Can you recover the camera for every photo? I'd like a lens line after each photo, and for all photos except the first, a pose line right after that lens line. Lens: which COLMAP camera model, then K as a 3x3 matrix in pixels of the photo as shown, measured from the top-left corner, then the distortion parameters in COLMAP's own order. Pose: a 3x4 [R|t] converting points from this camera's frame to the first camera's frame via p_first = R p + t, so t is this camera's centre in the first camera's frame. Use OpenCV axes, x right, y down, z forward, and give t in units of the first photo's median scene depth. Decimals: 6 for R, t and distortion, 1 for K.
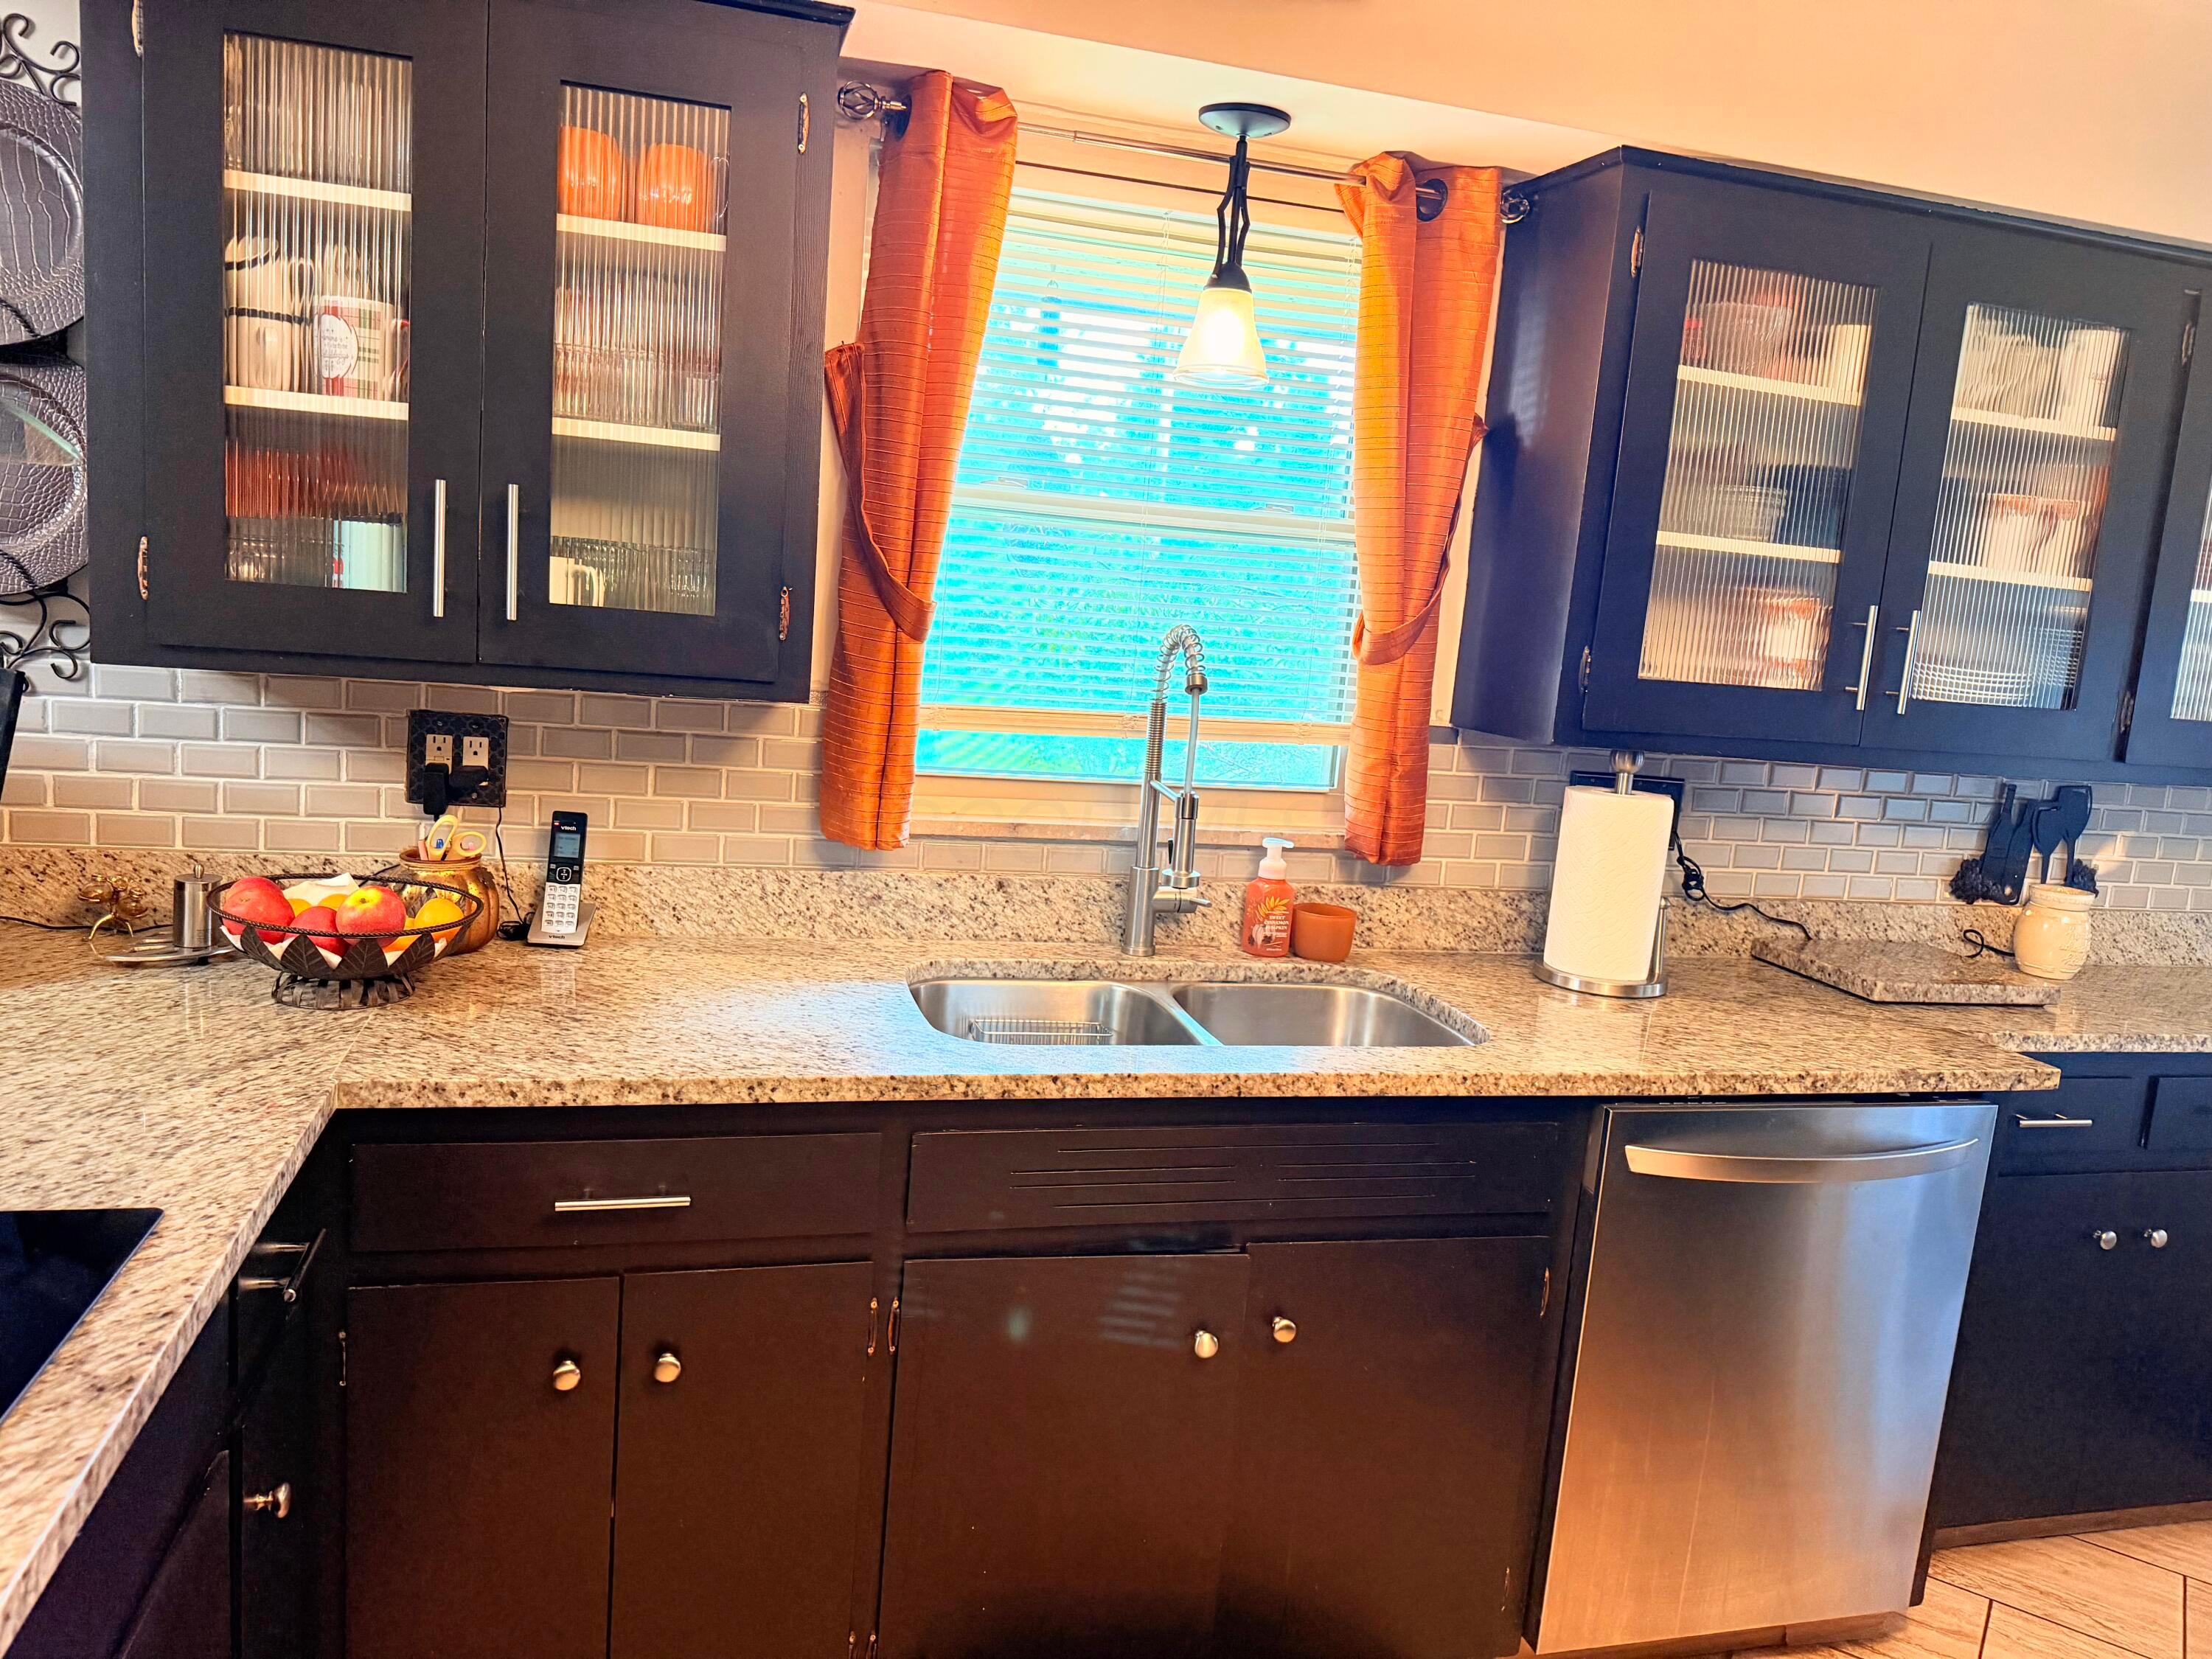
lens RADIAL K [[1591.4, 0, 1106.0], [0, 1591.4, 829.5], [0, 0, 1]] dist [-0.000705, 0.000153]
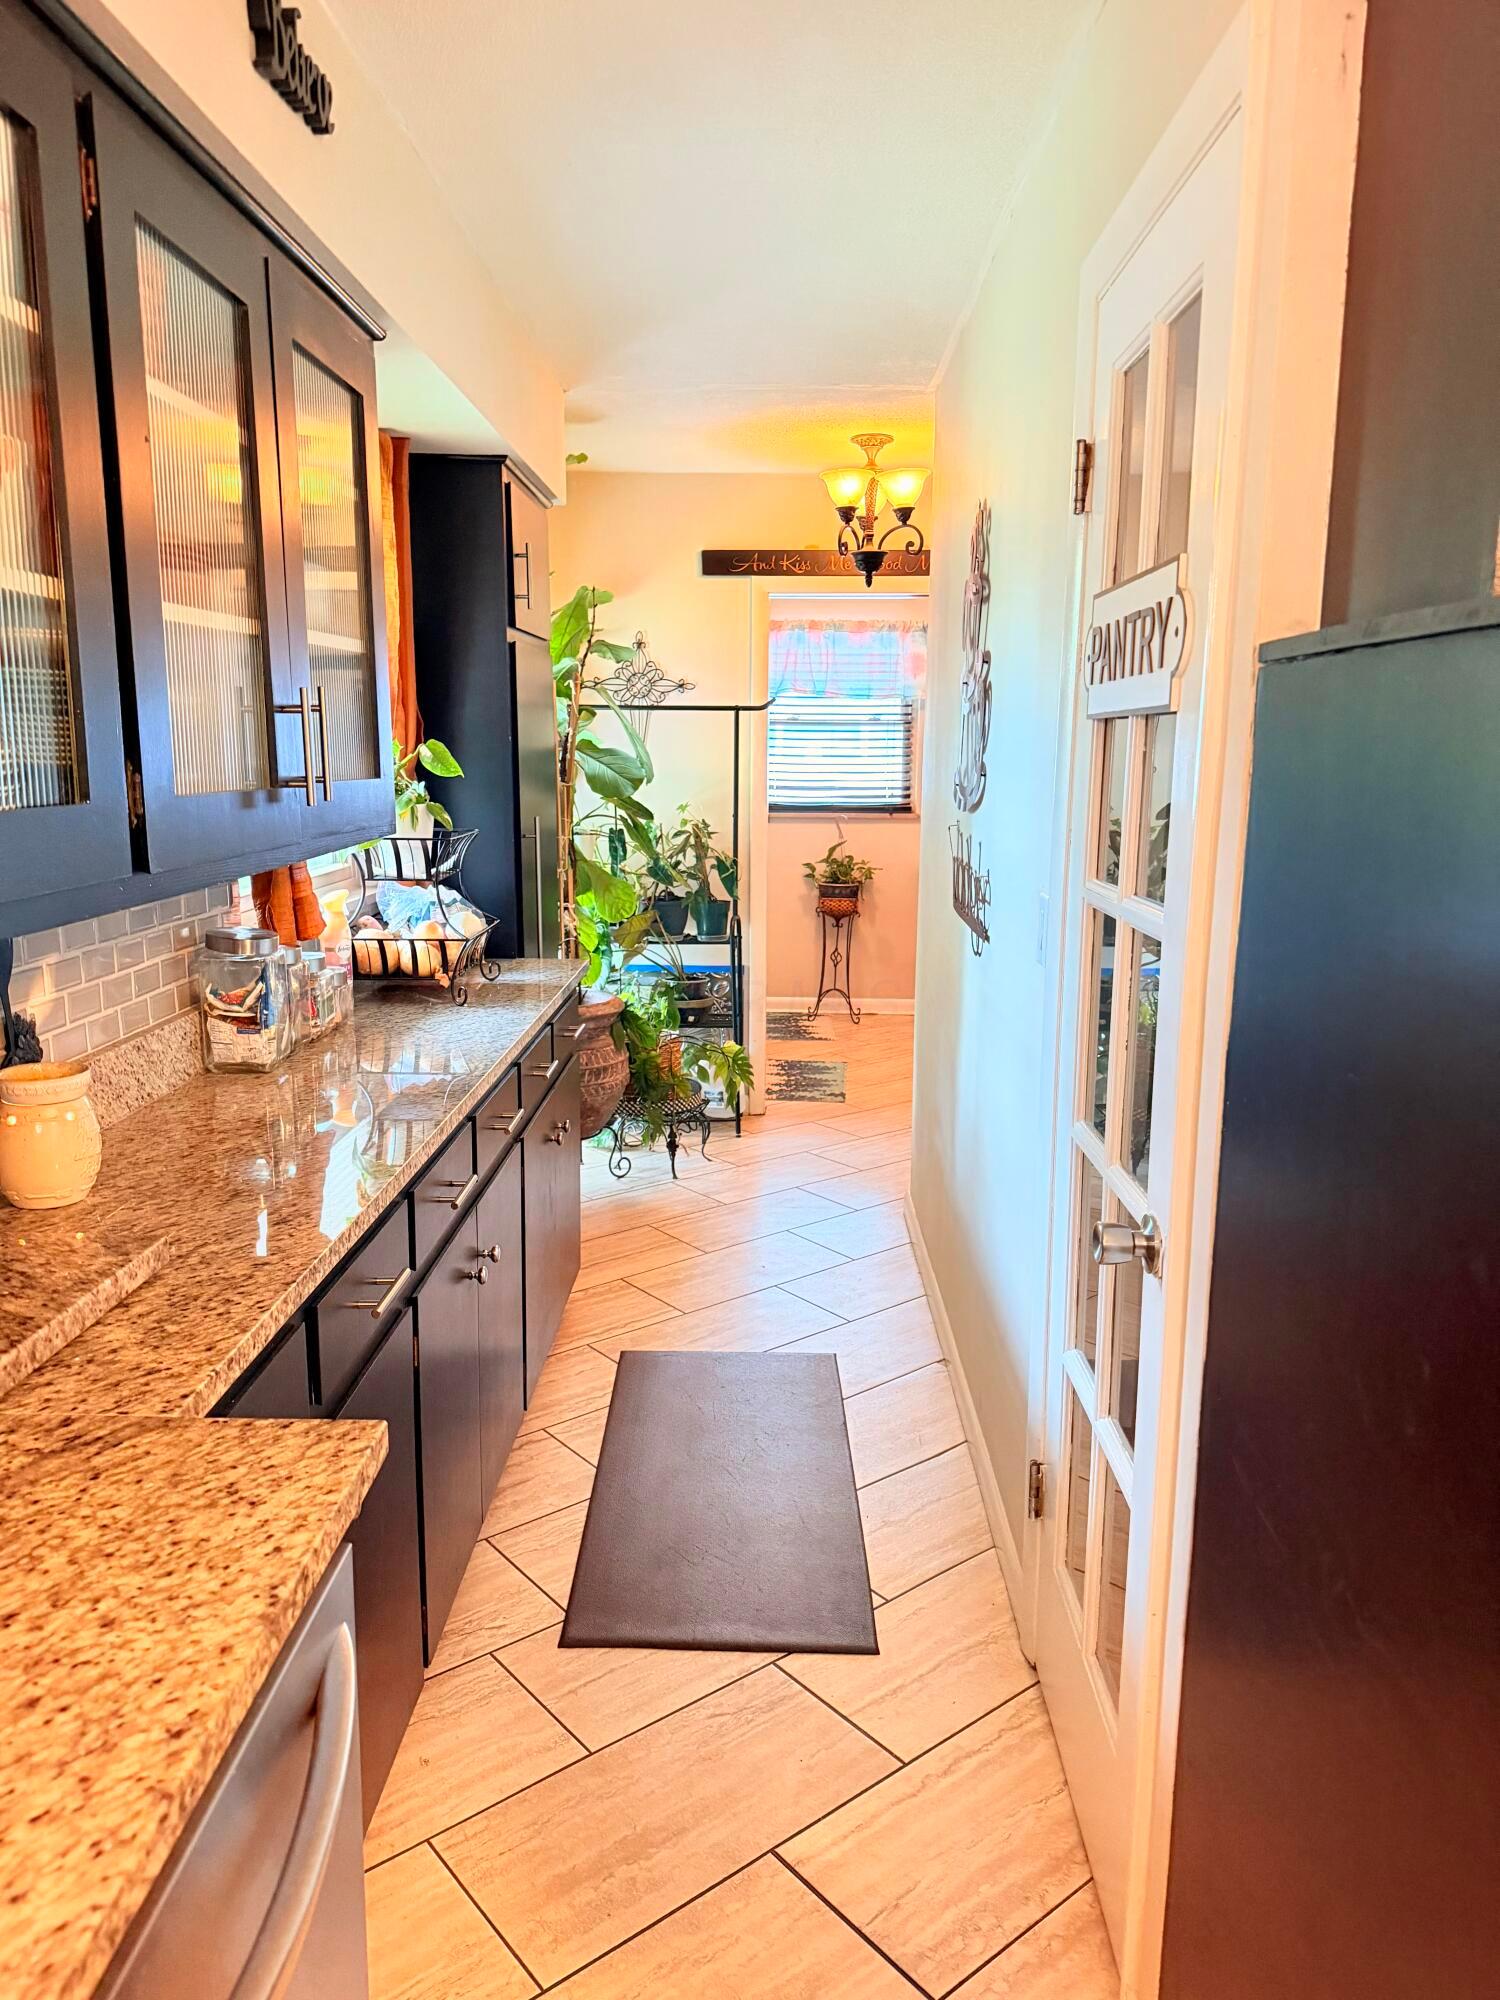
lens RADIAL K [[1438.9, 0, 755.2], [0, 1438.9, 1013.3], [0, 0, 1]] dist [-0.000705, 0.000153]
pose [[0.283051, -0.259267, 0.923397, 0.157207], [0.157732, 0.962245, 0.221825, -0.077886], [-0.946046, 0.082861, 0.313259, 0.589971]]
